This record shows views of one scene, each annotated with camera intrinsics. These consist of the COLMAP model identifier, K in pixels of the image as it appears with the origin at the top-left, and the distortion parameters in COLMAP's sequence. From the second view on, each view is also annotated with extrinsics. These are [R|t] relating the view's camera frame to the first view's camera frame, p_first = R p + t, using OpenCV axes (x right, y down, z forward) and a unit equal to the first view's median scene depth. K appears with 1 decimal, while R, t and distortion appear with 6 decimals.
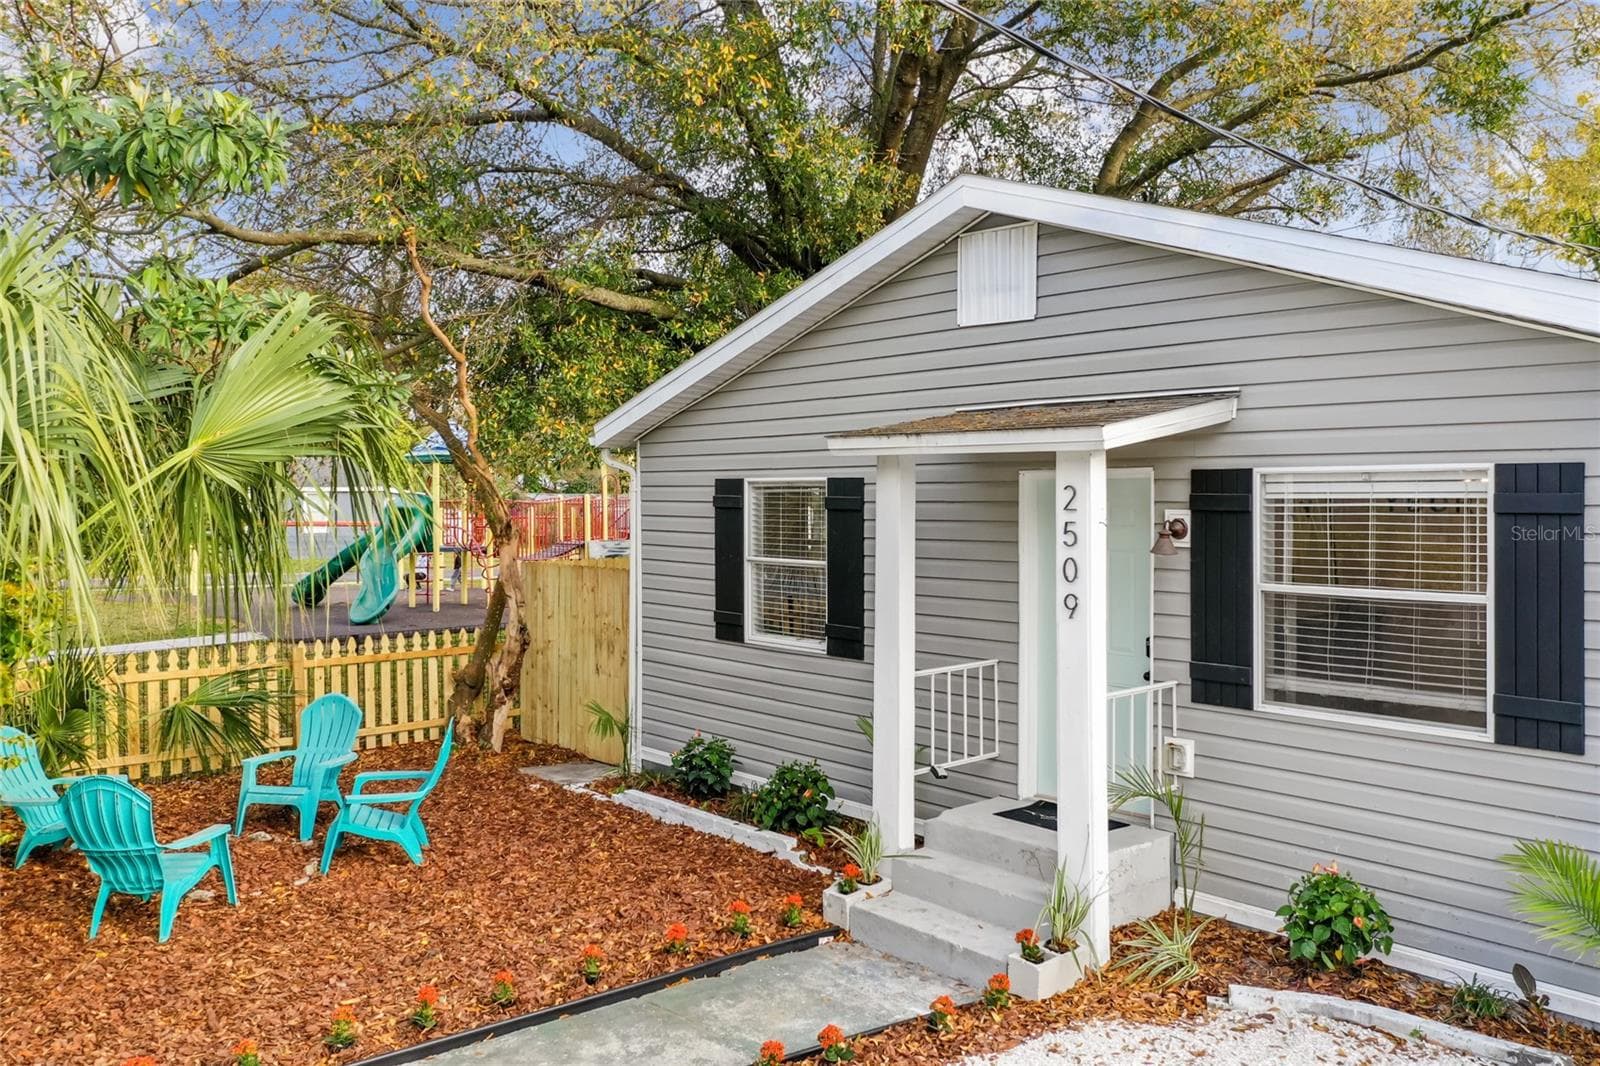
lens RADIAL K [[1255.9, 0, 809.9], [0, 1255.9, 523.6], [0, 0, 1]] dist [-0.054623, 0.063710]
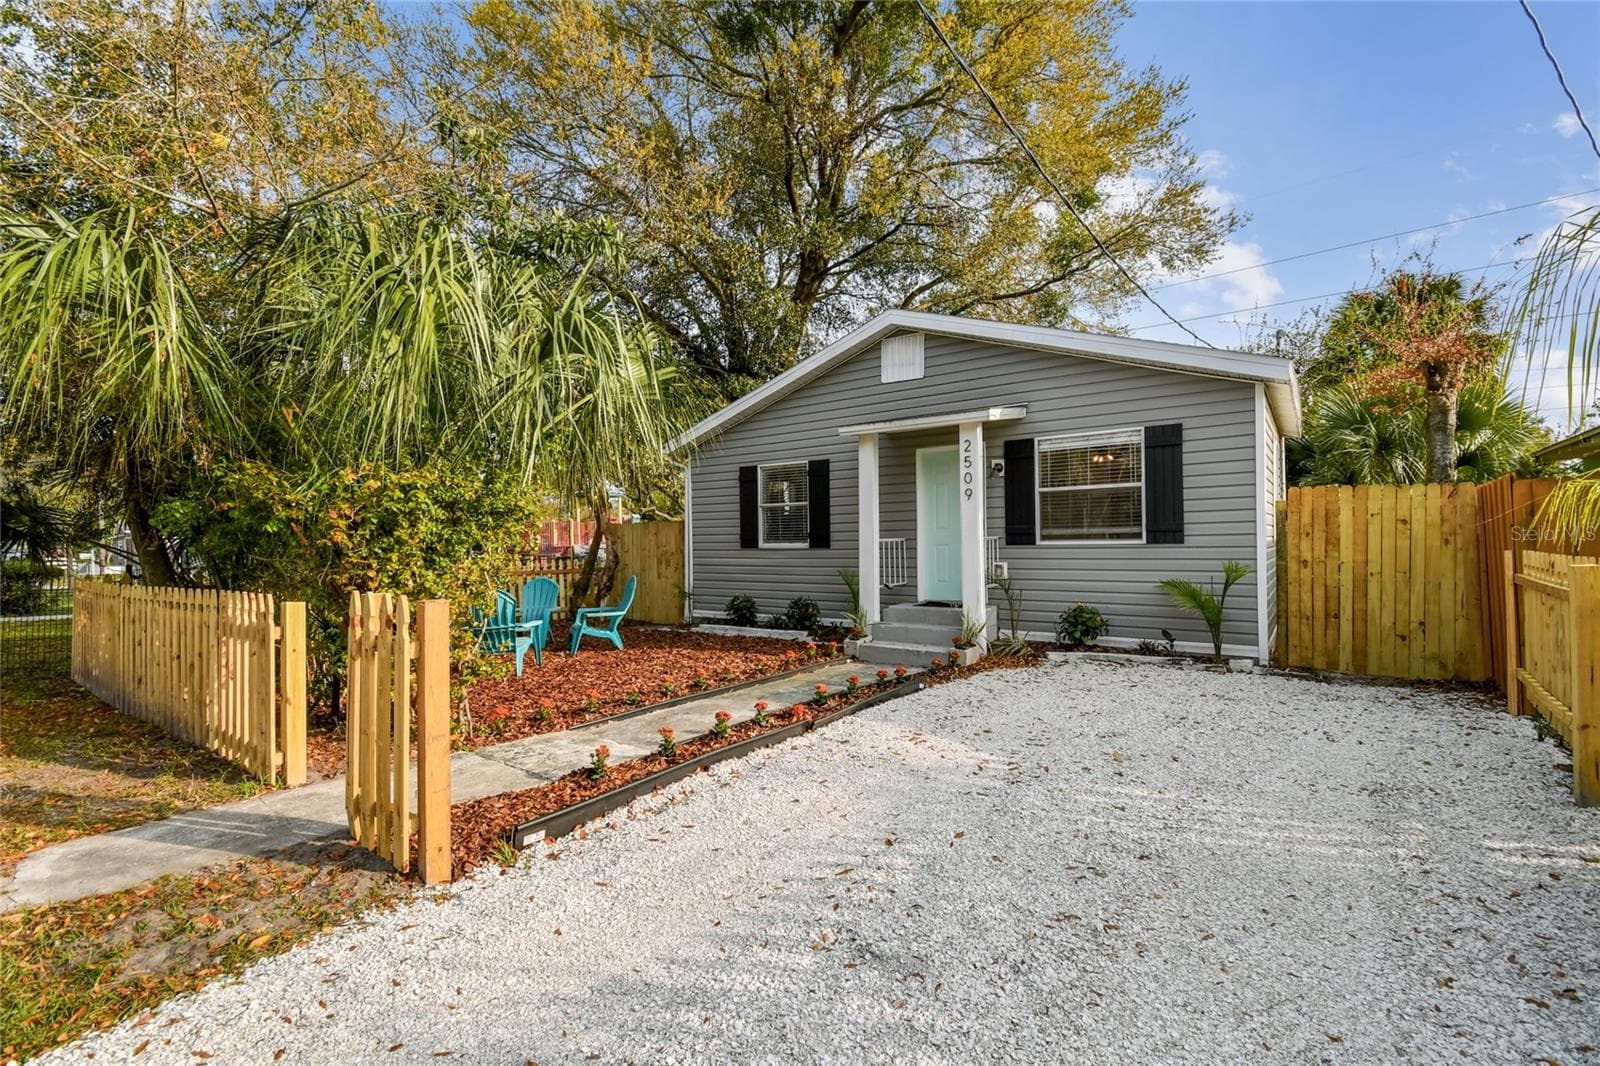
lens RADIAL K [[690.2, 0, 804.9], [0, 690.2, 556.7], [0, 0, 1]] dist [0.008436, -0.003978]
pose [[0.972036, -0.015279, 0.234336, -0.296744], [0.017094, 0.999838, -0.005718, 0.145252], [-0.234211, 0.009564, 0.972139, -0.106887]]
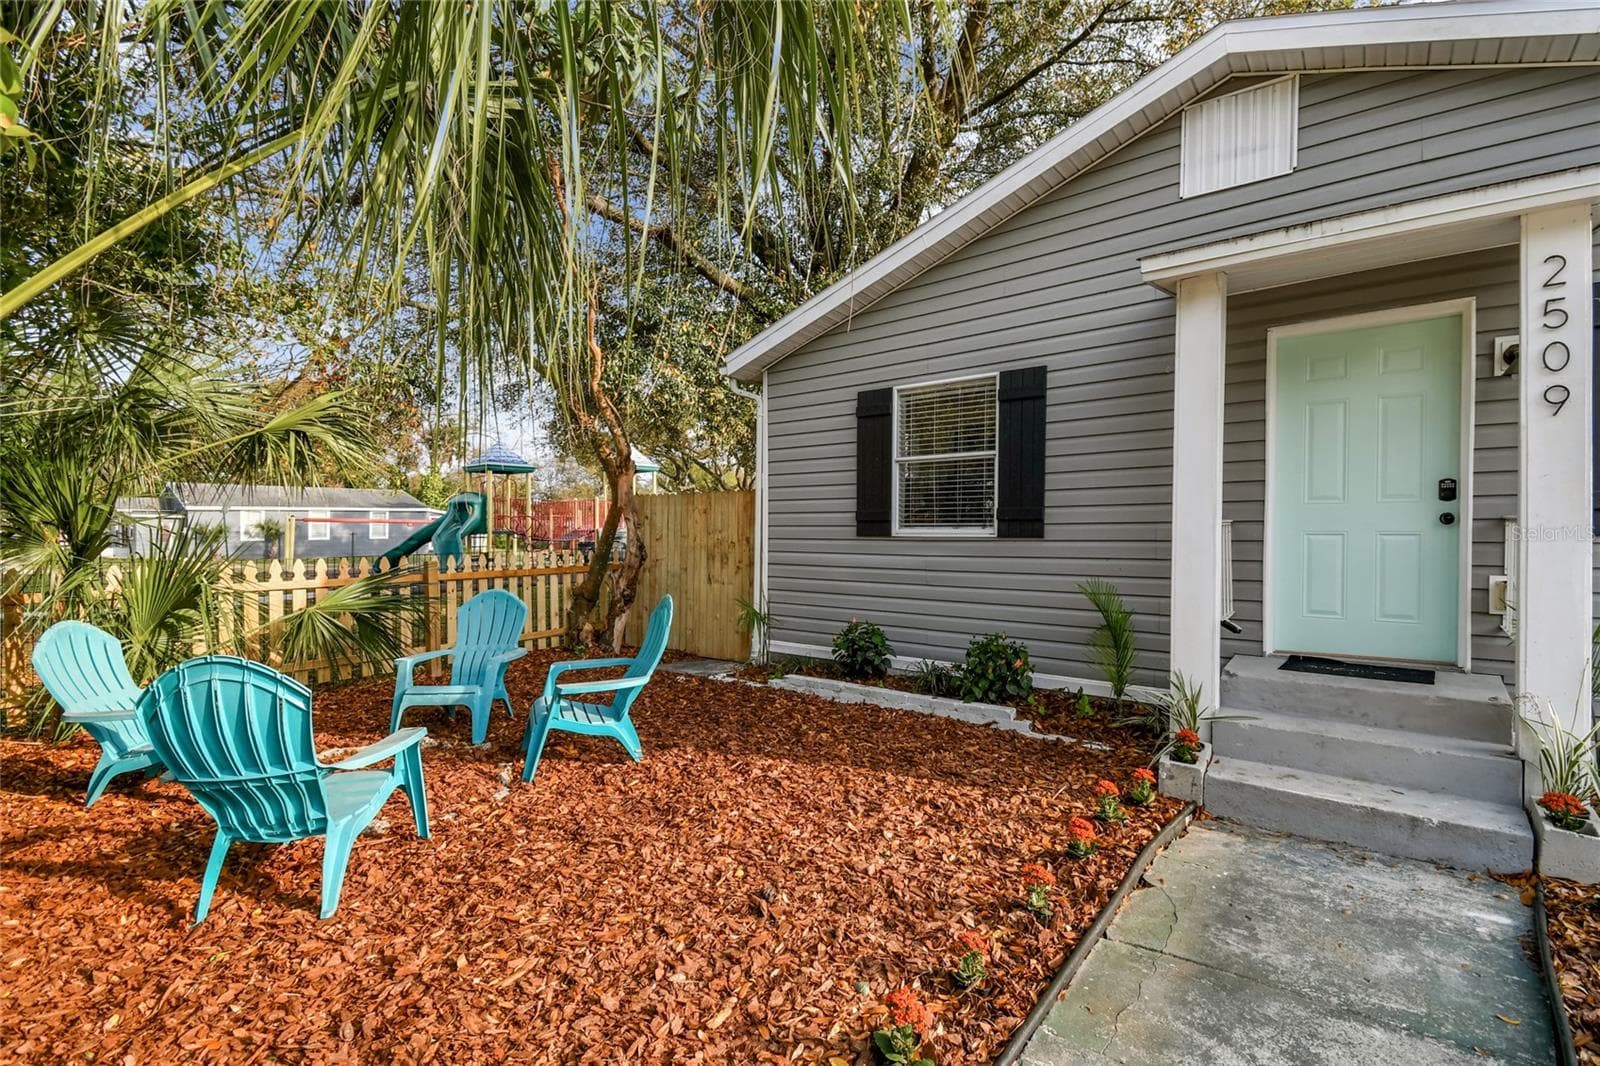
lens RADIAL K [[690.2, 0, 813.5], [0, 690.2, 536.0], [0, 0, 1]] dist [0.008436, -0.003978]
pose [[0.980640, -0.005399, 0.195744, -0.298298], [0.008308, 0.999867, -0.014042, 0.127796], [-0.195642, 0.015397, 0.980555, 0.517327]]
